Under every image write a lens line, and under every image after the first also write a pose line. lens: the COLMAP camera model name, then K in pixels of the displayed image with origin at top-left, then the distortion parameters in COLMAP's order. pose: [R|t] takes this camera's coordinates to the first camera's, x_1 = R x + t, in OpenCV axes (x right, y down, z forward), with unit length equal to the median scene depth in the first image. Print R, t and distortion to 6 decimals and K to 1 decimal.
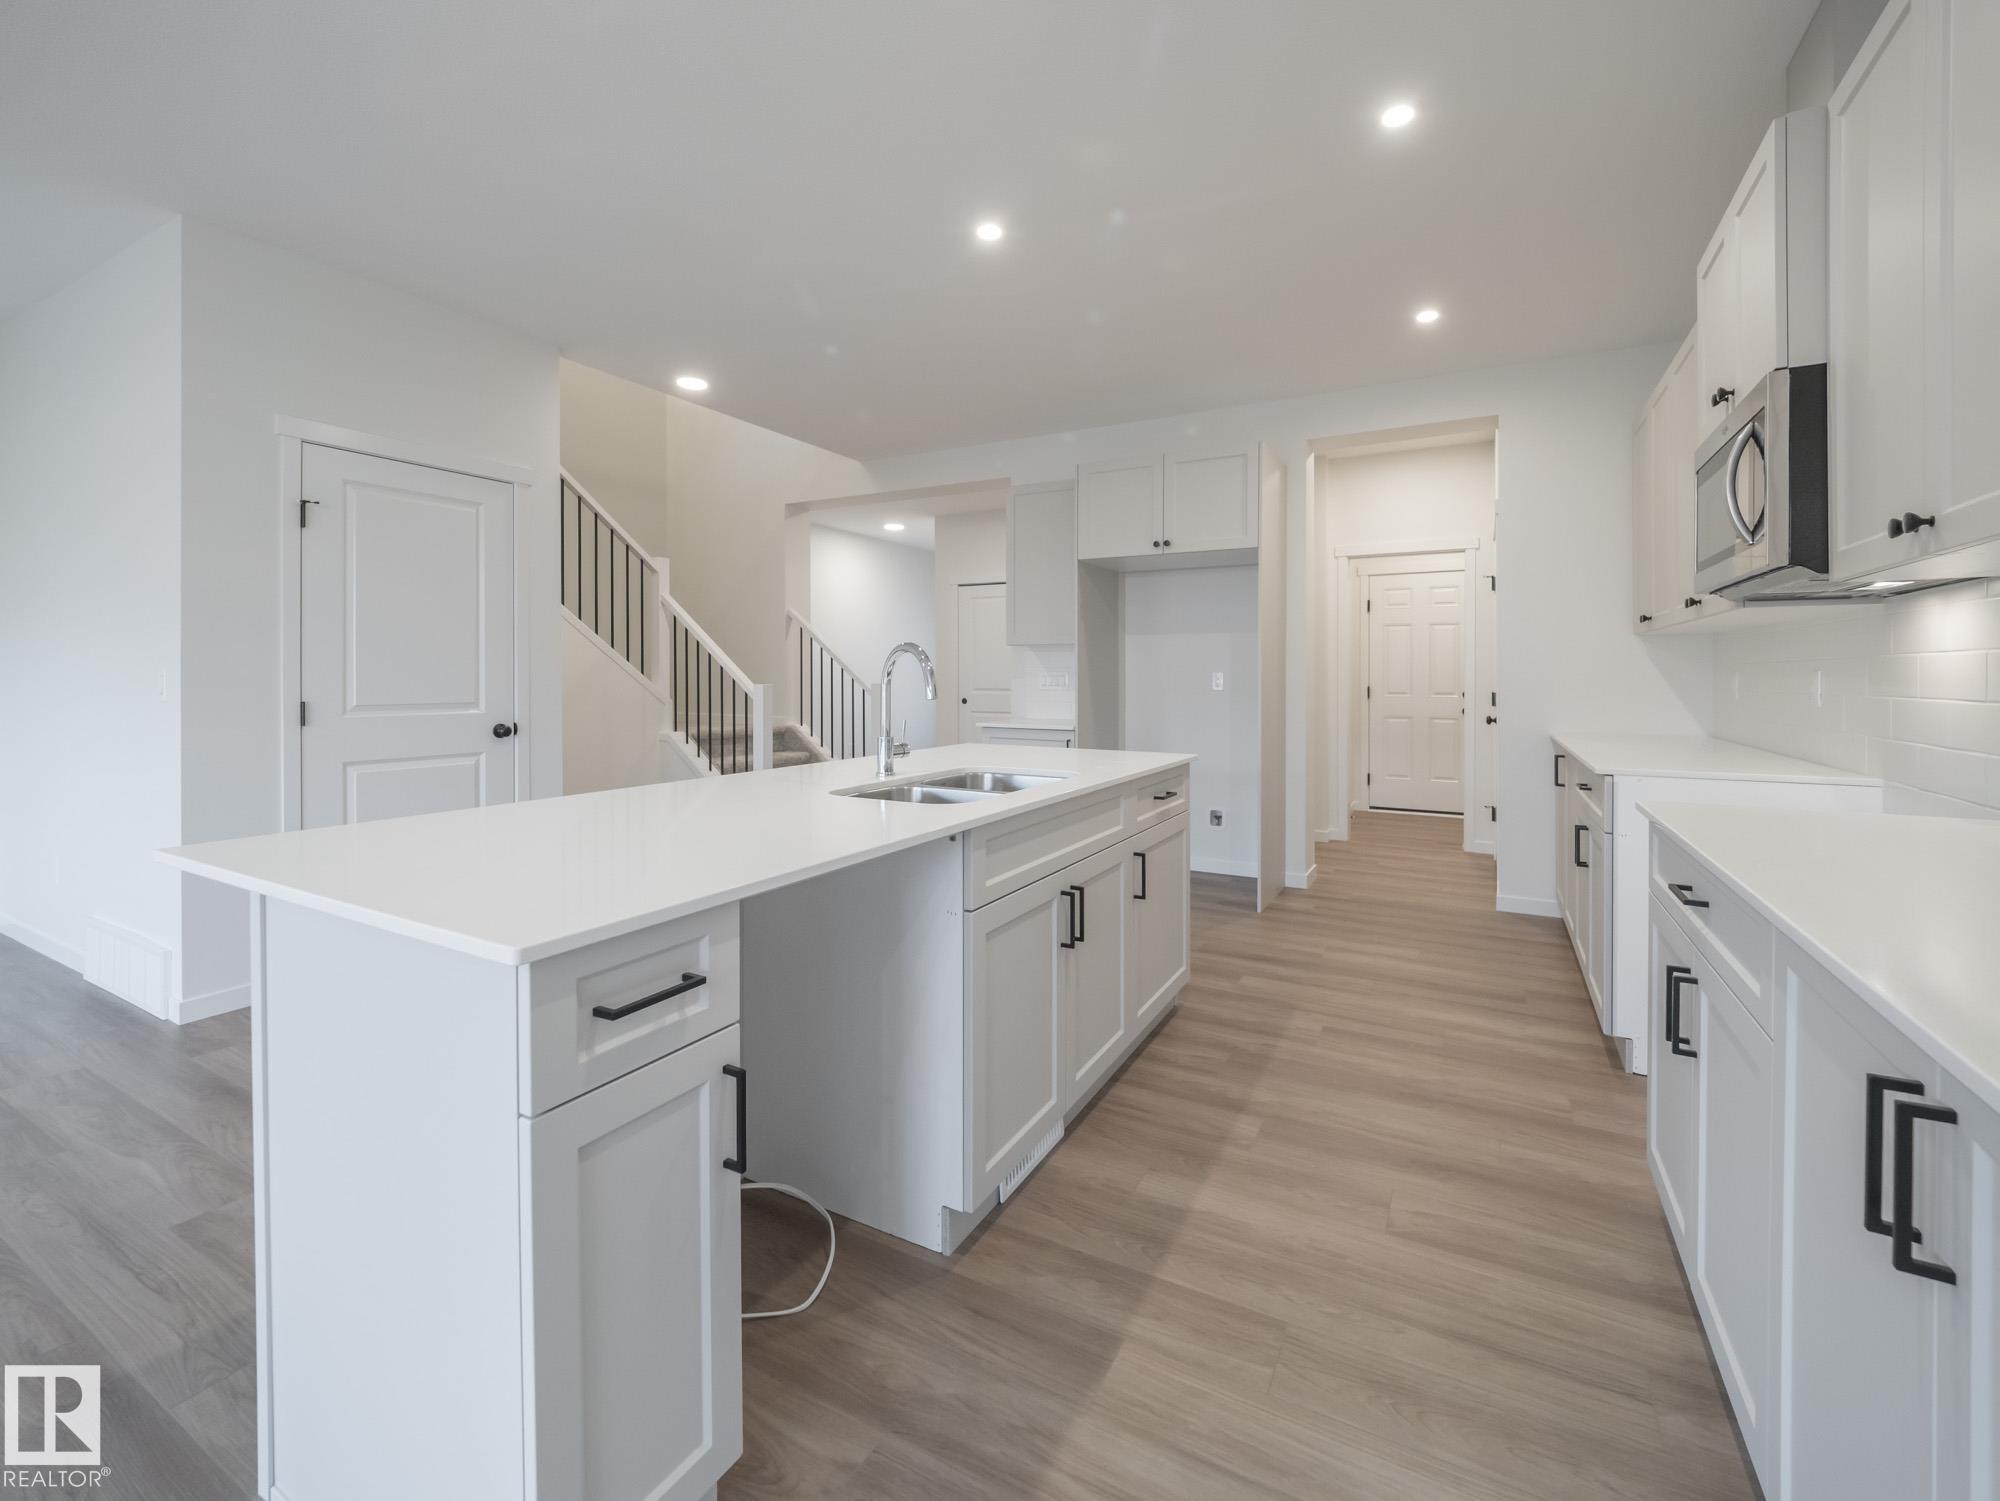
lens RADIAL K [[854.0, 0, 994.6], [0, 854.0, 679.2], [0, 0, 1]] dist [0.000695, -0.000275]
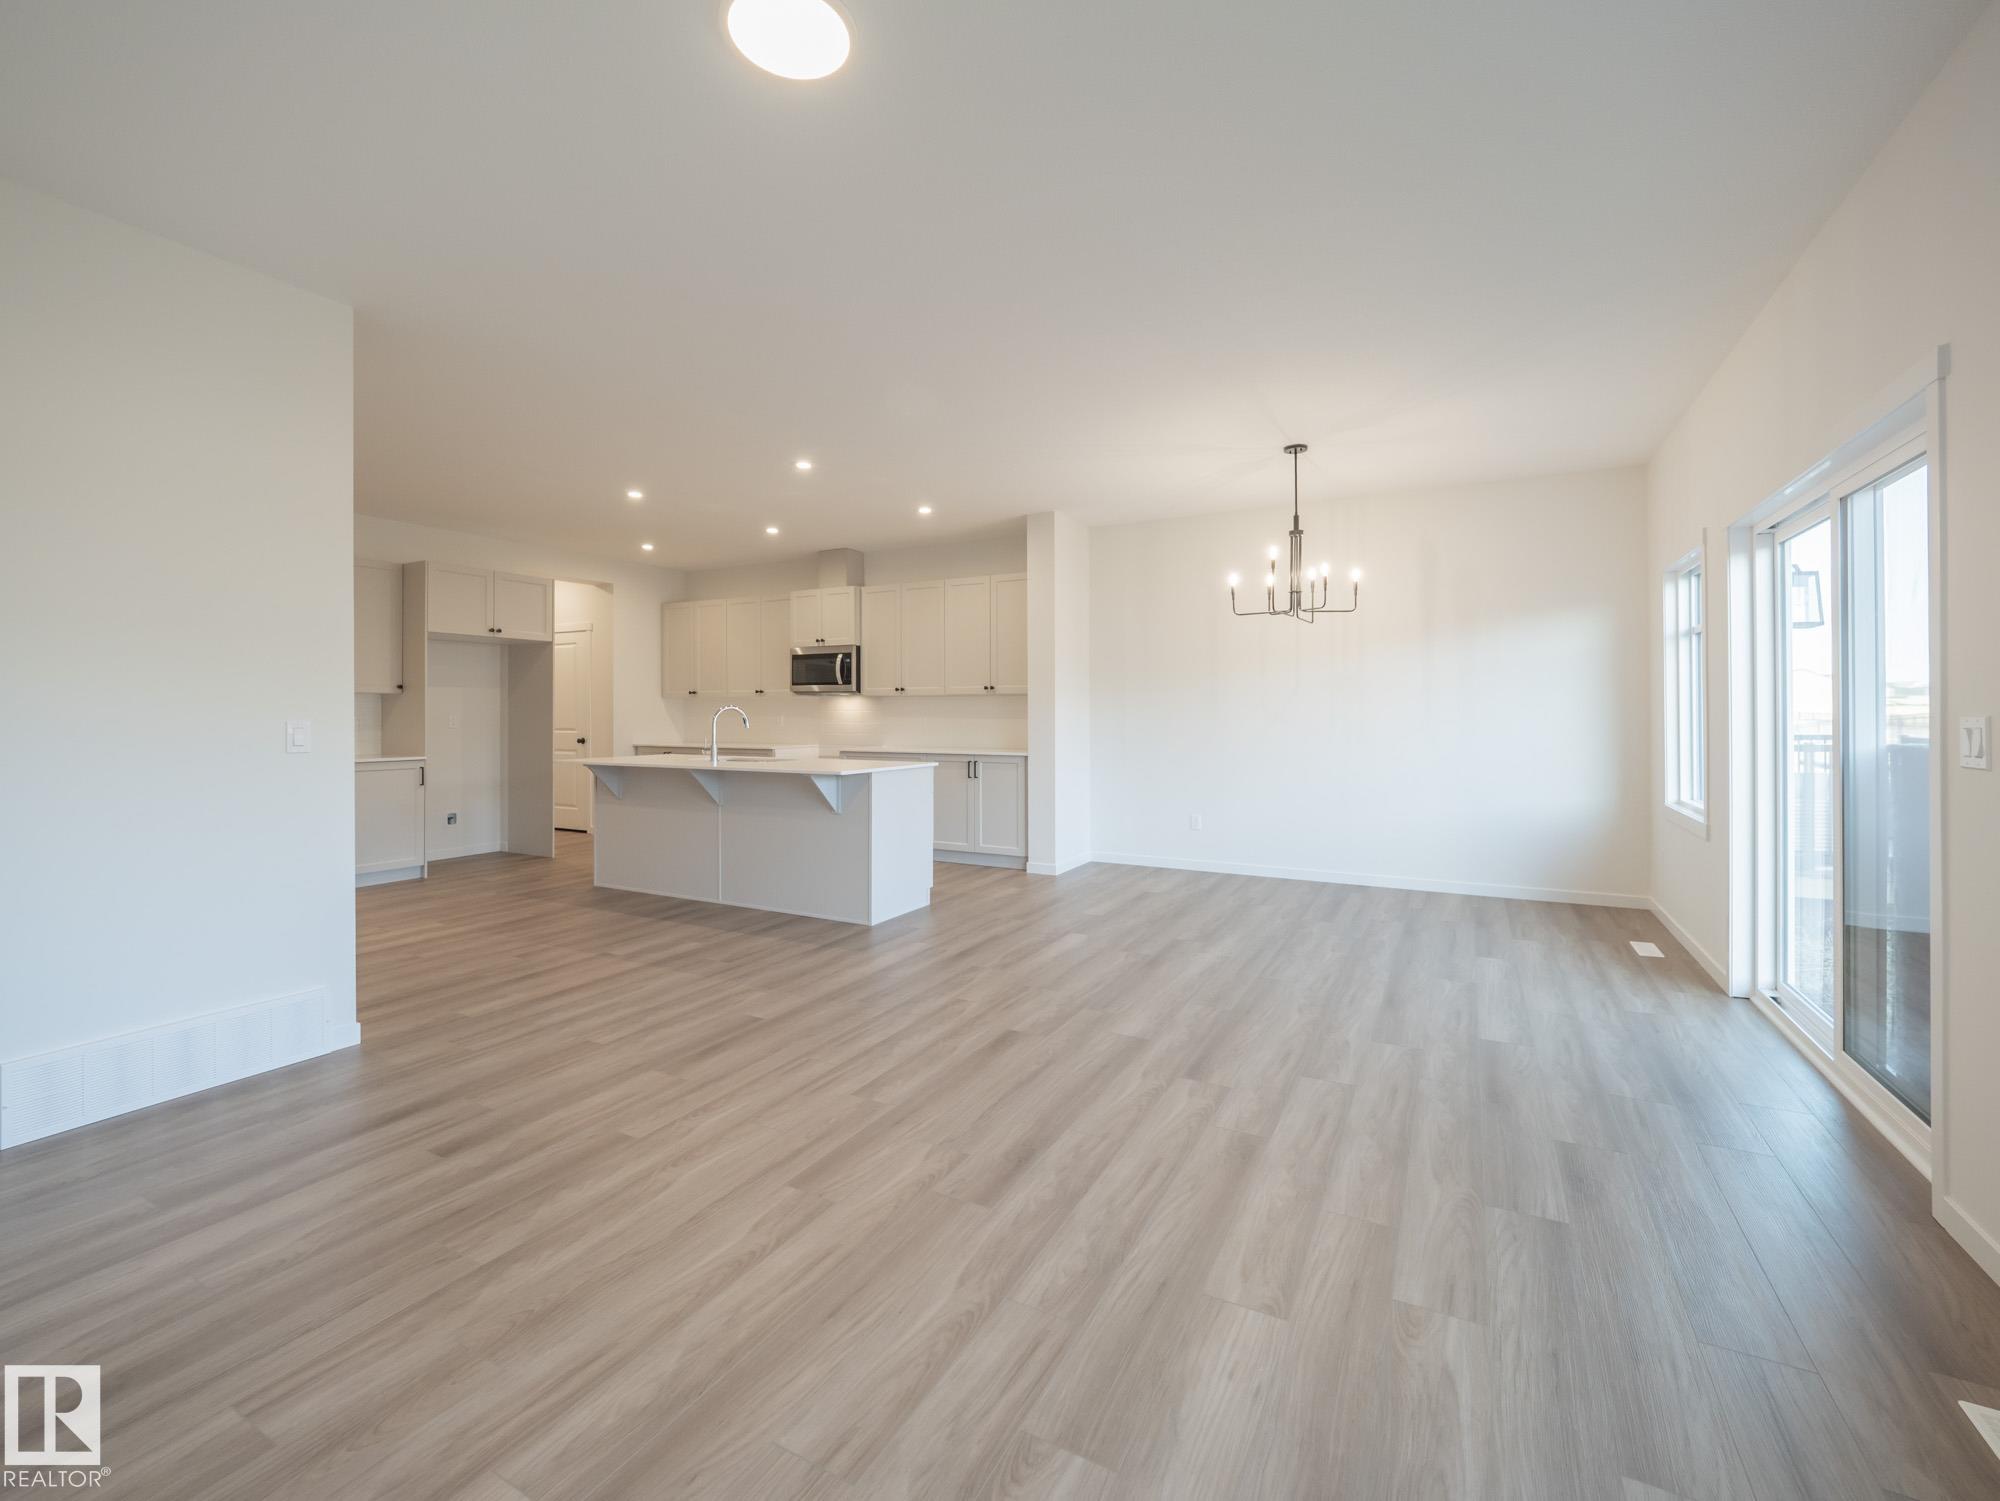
lens RADIAL K [[849.2, 0, 998.7], [0, 849.2, 707.5], [0, 0, 1]] dist [0.002368, 0.000074]
pose [[-0.005829, 0.004590, 0.999972, -1.962488], [0.005371, 0.999975, -0.004559, -0.015932], [-0.999969, 0.005345, -0.005853, 0.177786]]
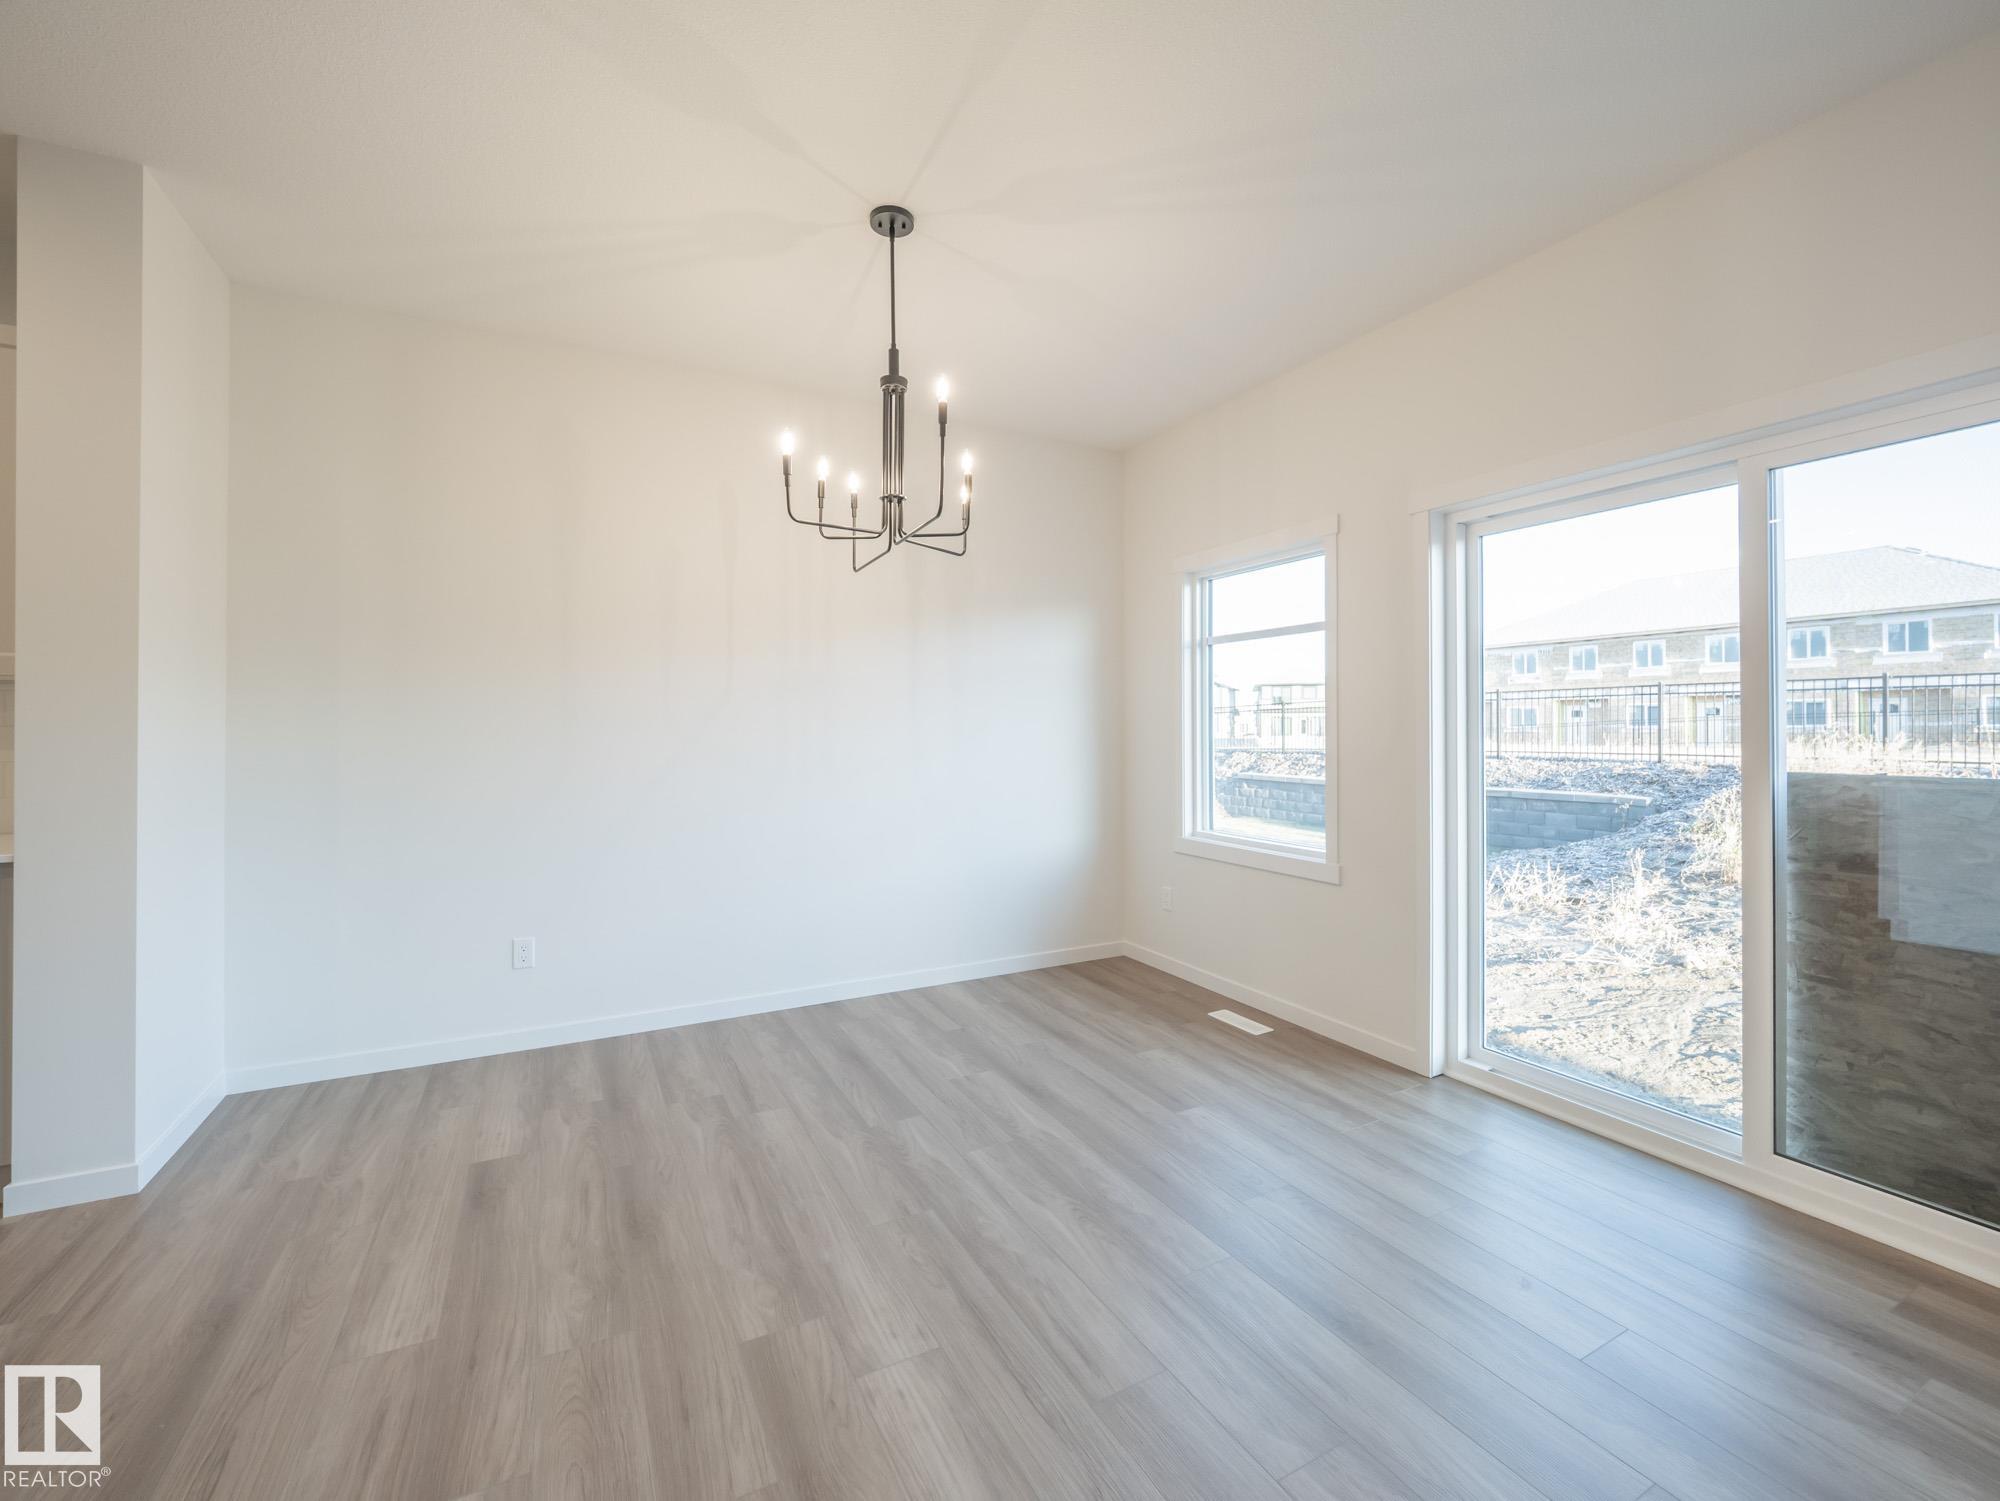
lens RADIAL K [[810.4, 0, 1005.4], [0, 810.4, 723.9], [0, 0, 1]] dist [0.000192, -0.000013]
pose [[-0.825870, -0.001972, 0.563857, -0.895661], [-0.000893, 0.999997, 0.002190, -0.024726], [-0.563859, 0.001305, -0.825870, 0.186575]]
